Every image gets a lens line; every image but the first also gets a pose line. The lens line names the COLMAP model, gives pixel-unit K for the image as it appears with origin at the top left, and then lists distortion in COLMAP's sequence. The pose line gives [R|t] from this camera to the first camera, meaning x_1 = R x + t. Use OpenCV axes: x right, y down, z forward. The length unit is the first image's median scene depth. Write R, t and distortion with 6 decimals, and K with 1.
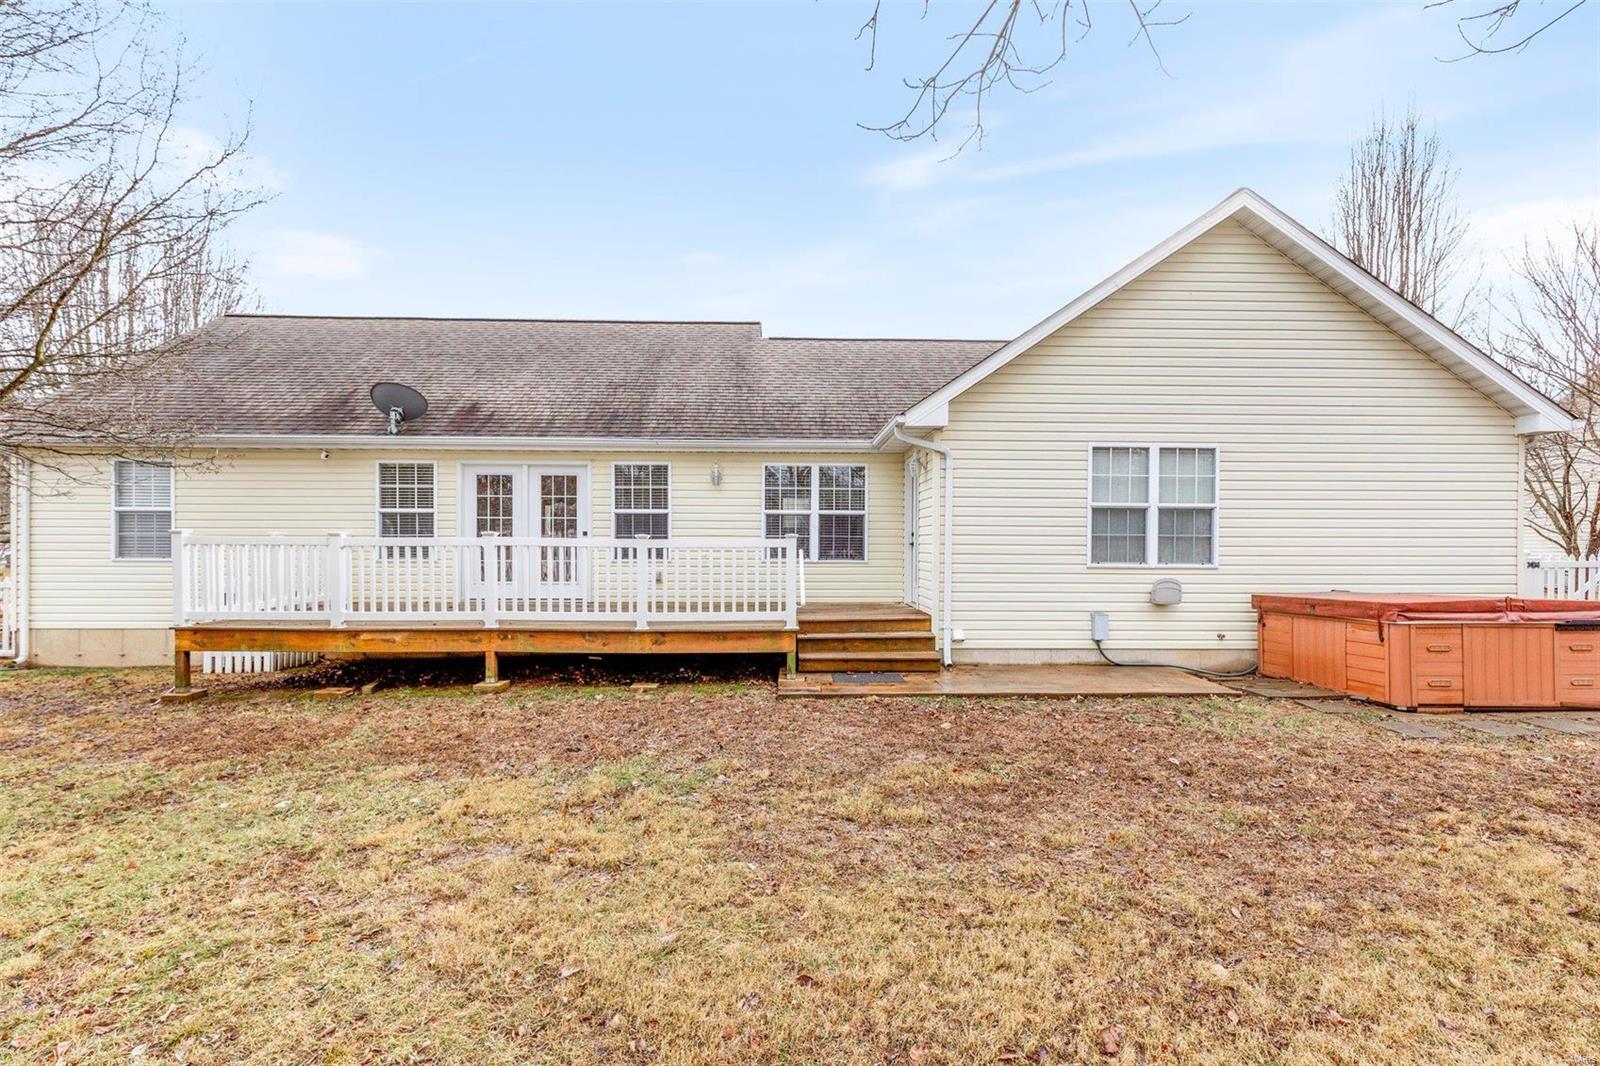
lens RADIAL K [[743.8, 0, 802.9], [0, 743.8, 538.9], [0, 0, 1]] dist [0.000157, -0.000037]
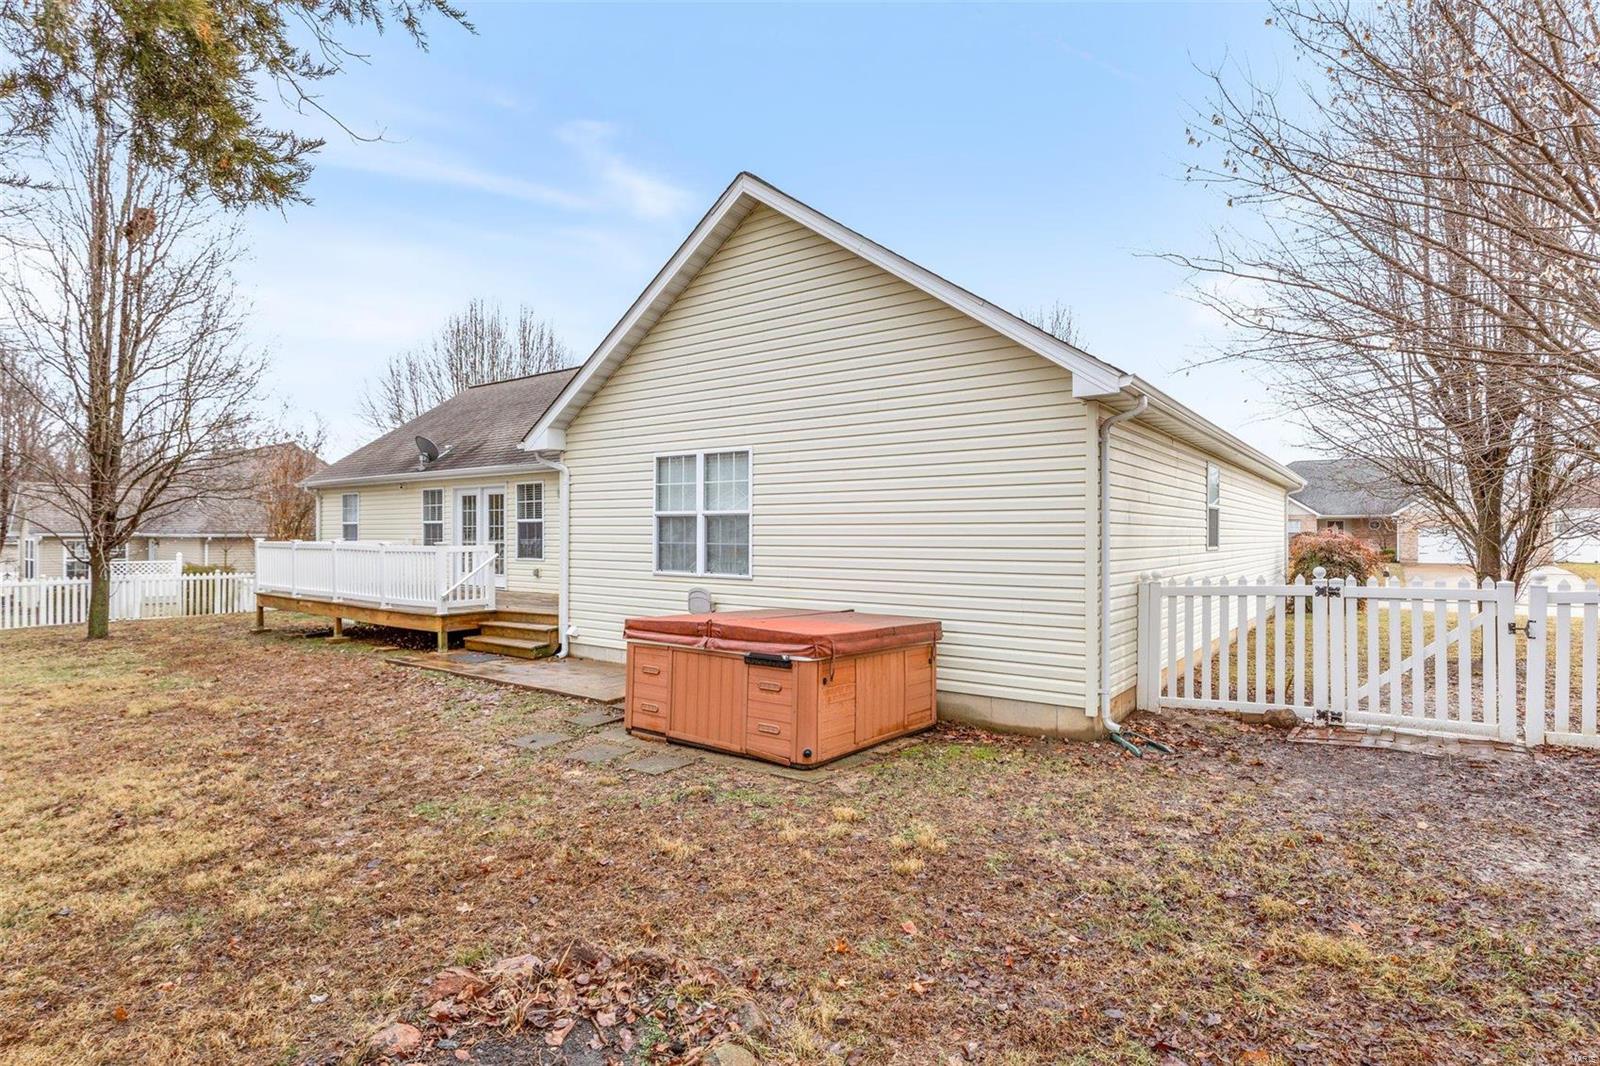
lens RADIAL K [[809.9, 0, 807.0], [0, 809.9, 533.7], [0, 0, 1]] dist [0.001167, -0.000367]
pose [[0.797623, 0.000258, -0.603156, 1.225381], [-0.002744, 0.999991, -0.003201, -0.015196], [0.603150, 0.004208, 0.797617, 0.236221]]
